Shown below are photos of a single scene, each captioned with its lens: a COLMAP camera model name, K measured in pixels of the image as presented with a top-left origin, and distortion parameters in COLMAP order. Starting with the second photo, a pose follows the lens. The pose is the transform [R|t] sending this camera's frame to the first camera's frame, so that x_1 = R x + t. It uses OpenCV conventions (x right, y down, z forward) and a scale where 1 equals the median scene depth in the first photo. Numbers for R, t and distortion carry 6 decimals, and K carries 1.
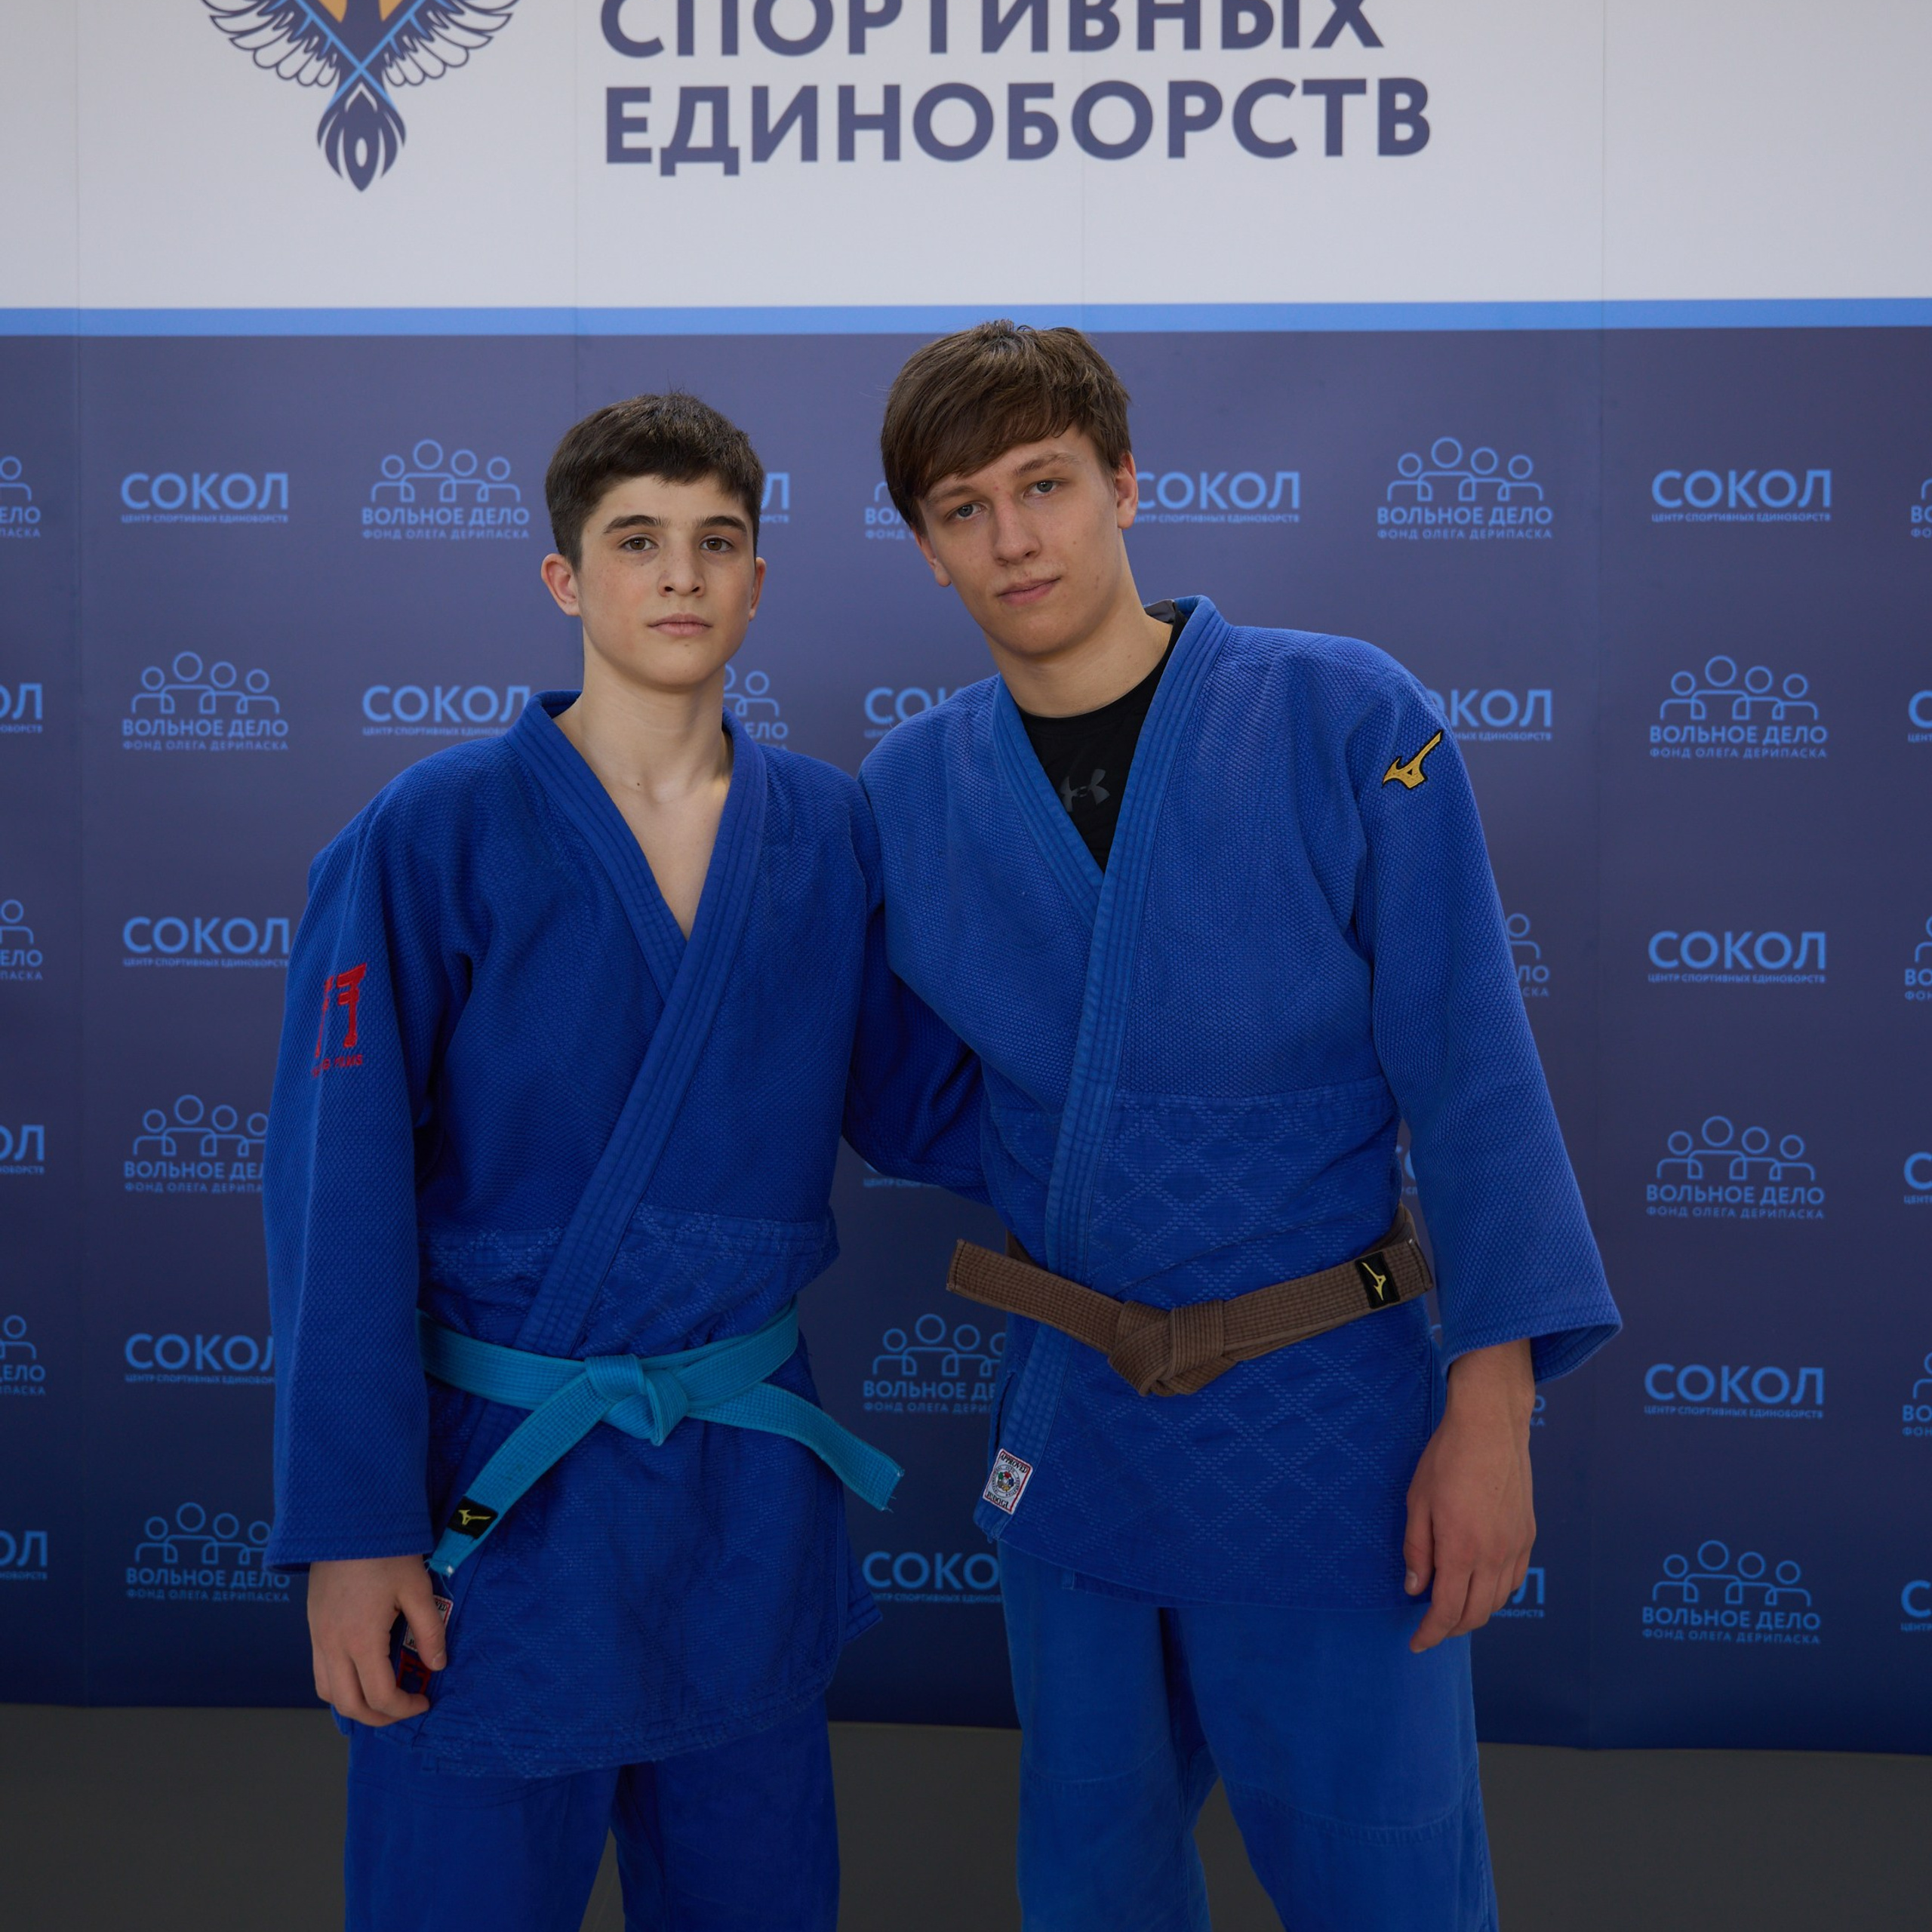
lens RADIAL K [[1991.3, 0, 906.5], [0, 1991.3, 790.3], [0, 0, 1]] dist [0.002876, -0.000442]
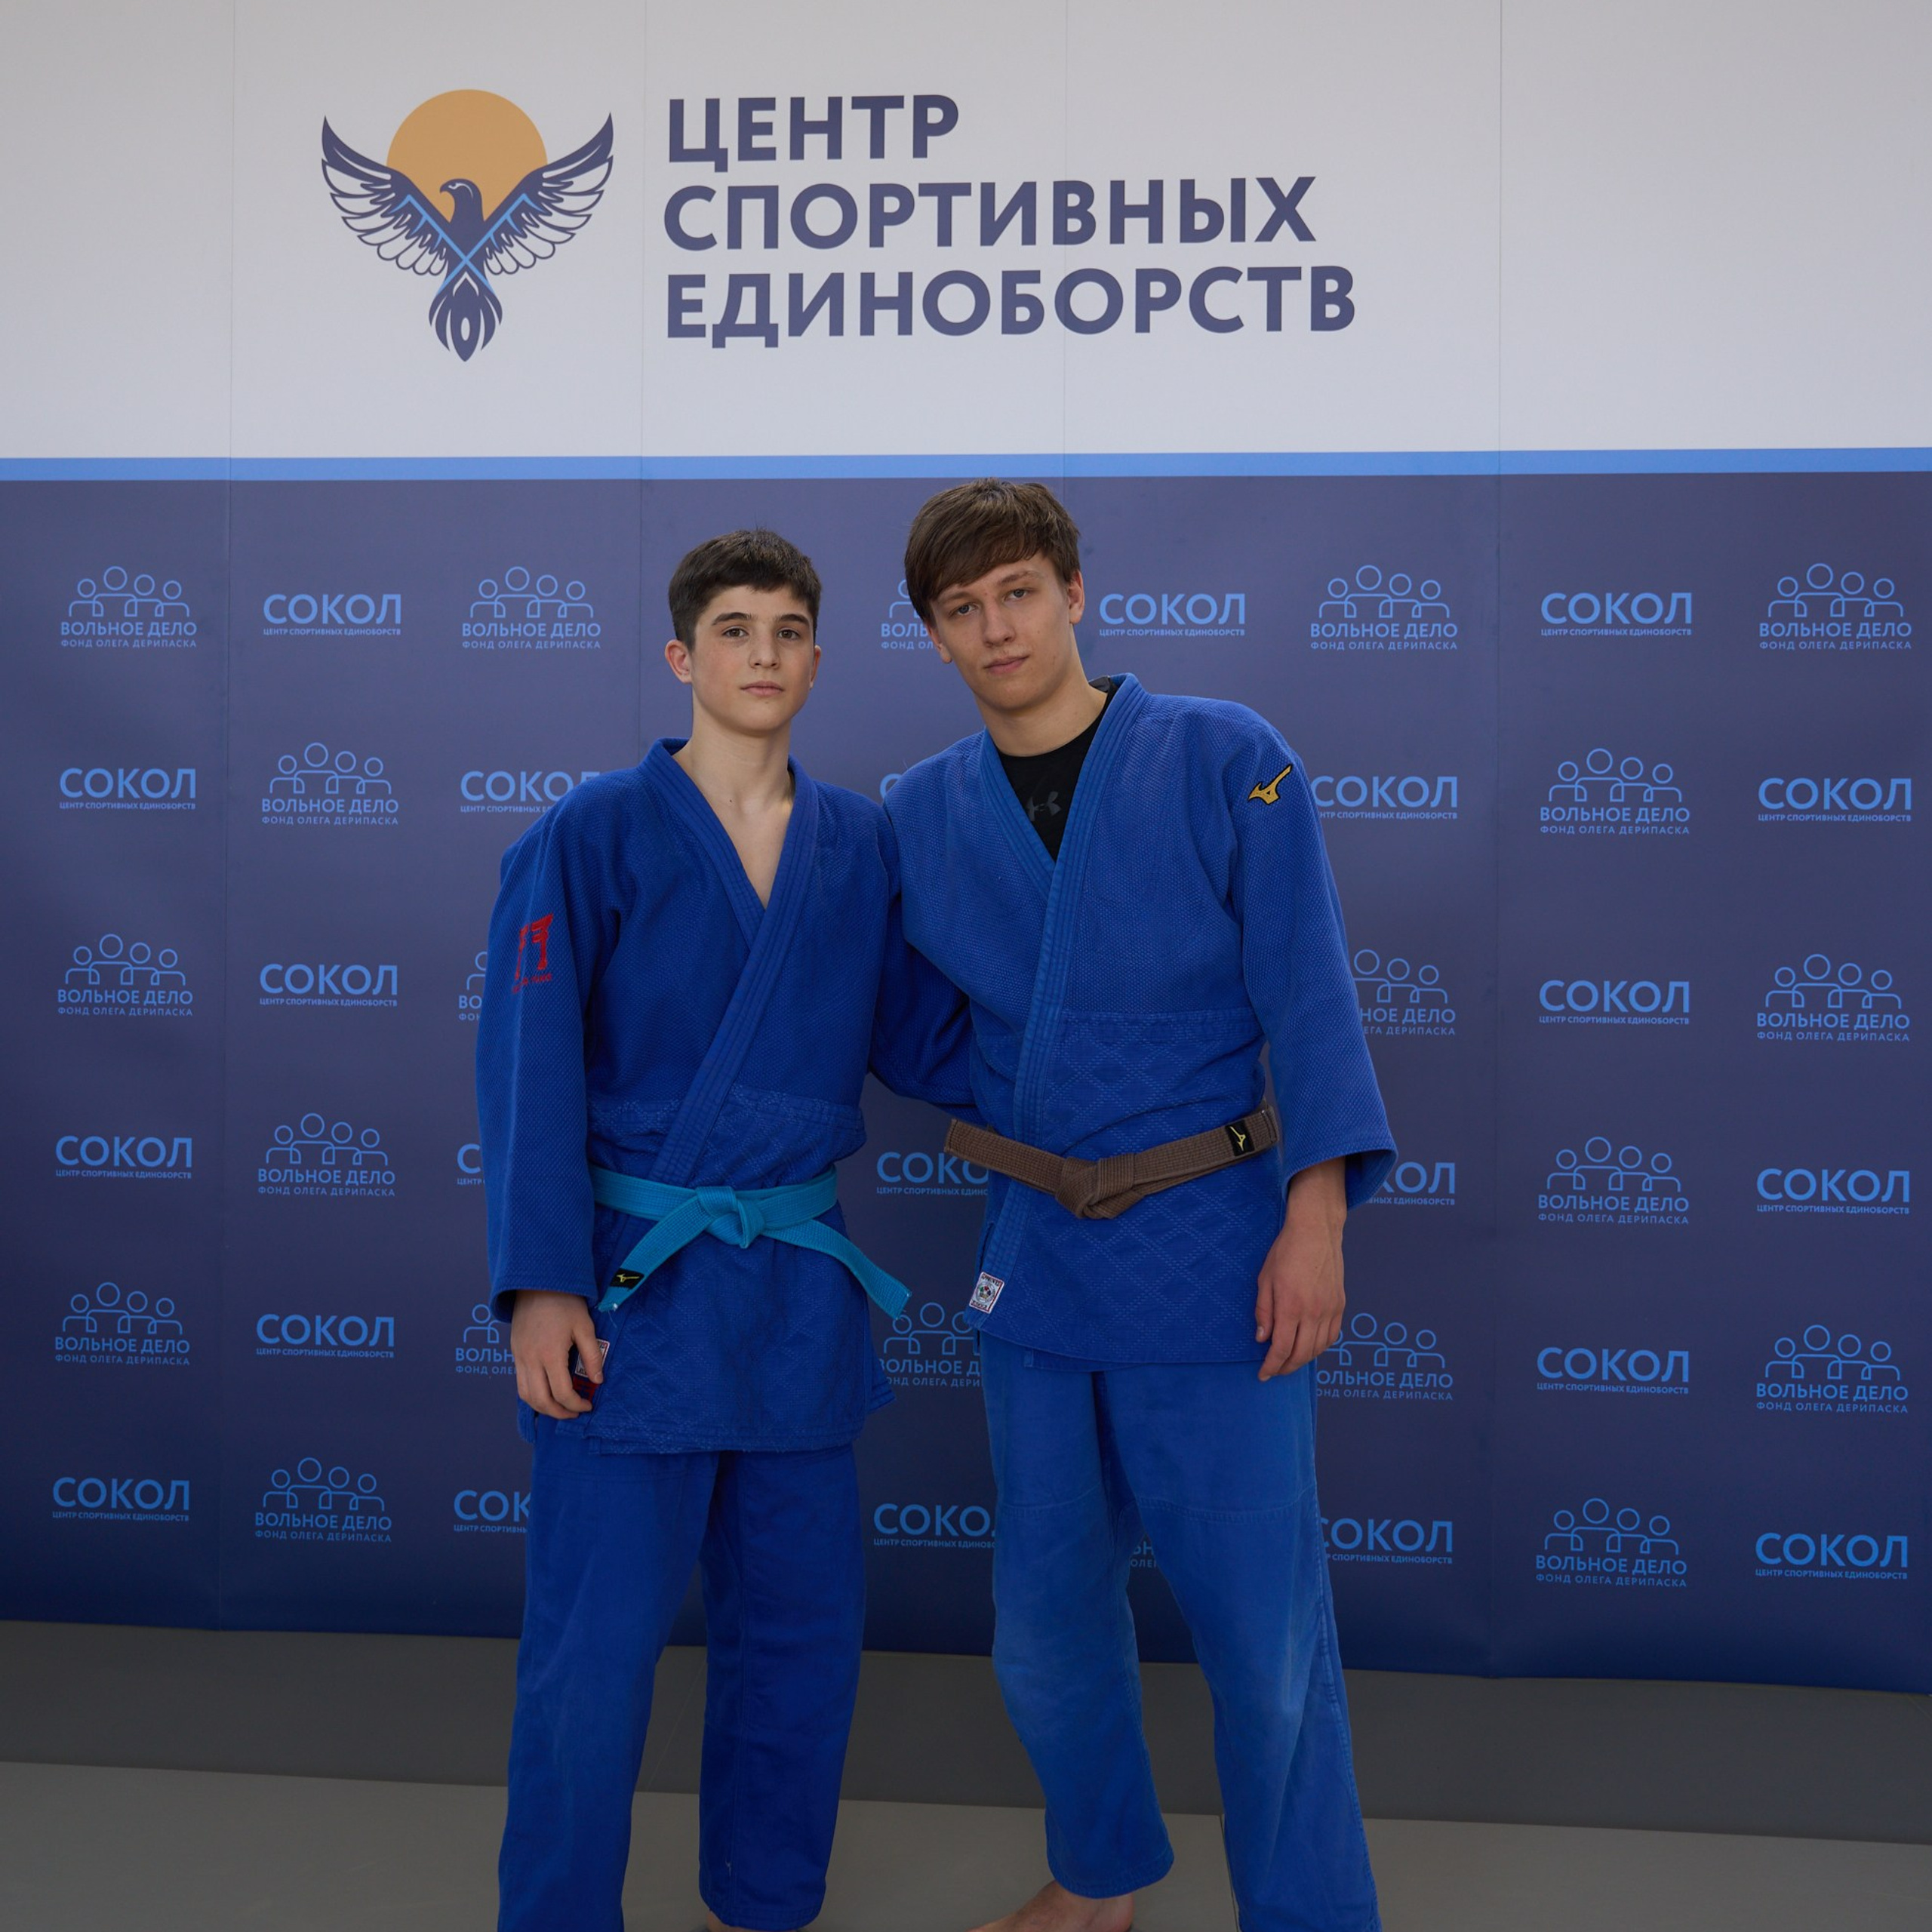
lens RADIAL K [[2092.1, 0, 851.4], [0, 2092.1, 908.4], [0, 0, 1]] dist [-0.012424, 0.030500]
pose [[0.999598, 0.005256, -0.027846, -0.002858], [-0.005687, 0.999865, -0.015415, 0.049830], [0.027761, 0.015567, 0.999493, -0.258056]]
